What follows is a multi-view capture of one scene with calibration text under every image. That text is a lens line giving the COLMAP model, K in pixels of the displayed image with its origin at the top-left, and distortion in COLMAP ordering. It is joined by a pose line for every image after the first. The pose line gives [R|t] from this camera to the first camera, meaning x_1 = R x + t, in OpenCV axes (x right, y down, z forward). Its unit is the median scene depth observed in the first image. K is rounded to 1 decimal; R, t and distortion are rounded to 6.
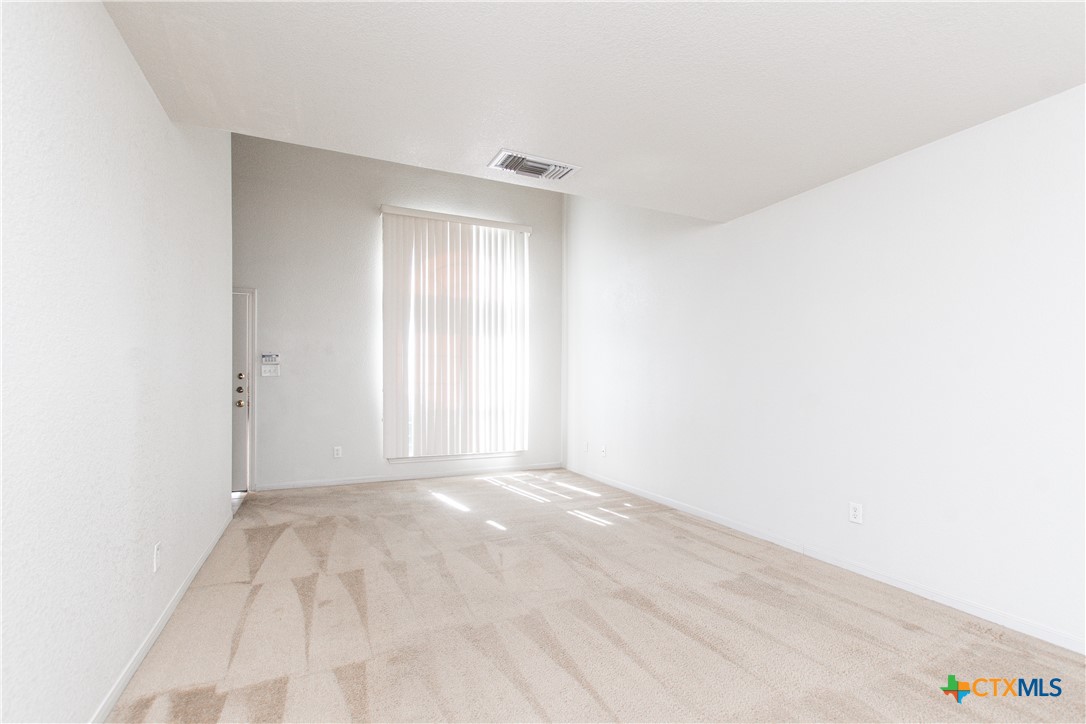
lens RADIAL K [[482.5, 0, 537.7], [0, 482.5, 375.0], [0, 0, 1]] dist [0.000073, 0.000097]
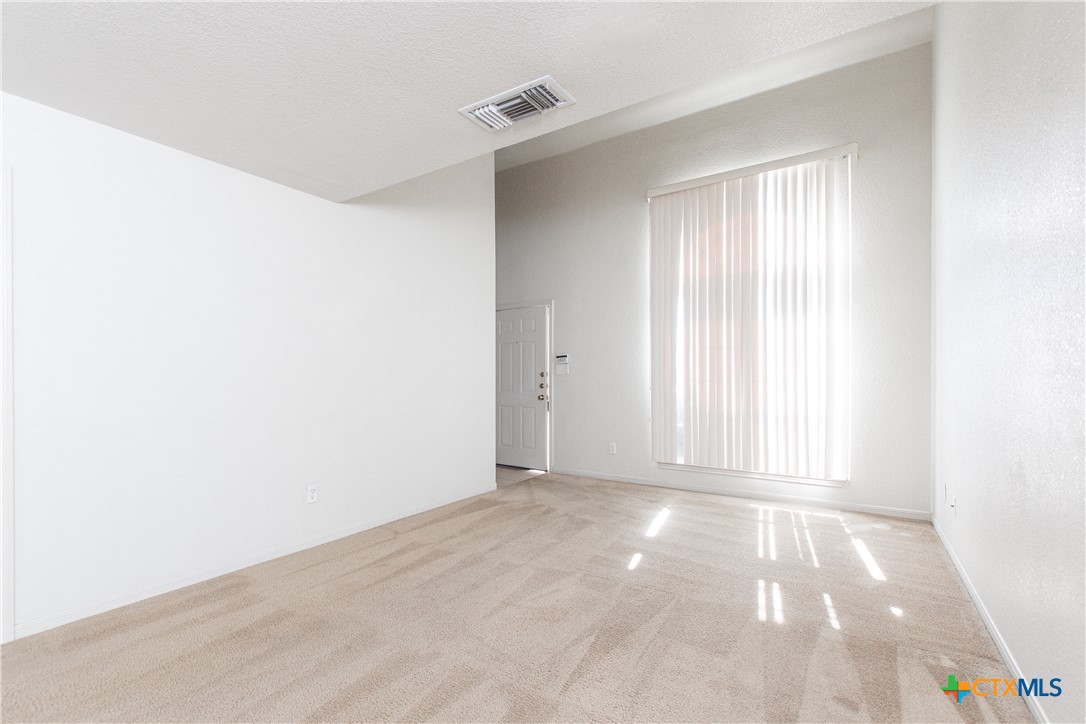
lens RADIAL K [[482.5, 0, 537.7], [0, 482.5, 375.0], [0, 0, 1]] dist [0.000073, 0.000097]
pose [[0.530661, -0.007284, -0.847553, 0.344168], [0.015121, 0.999885, 0.000874, 0.002135], [0.847449, -0.013280, 0.530710, 0.307928]]
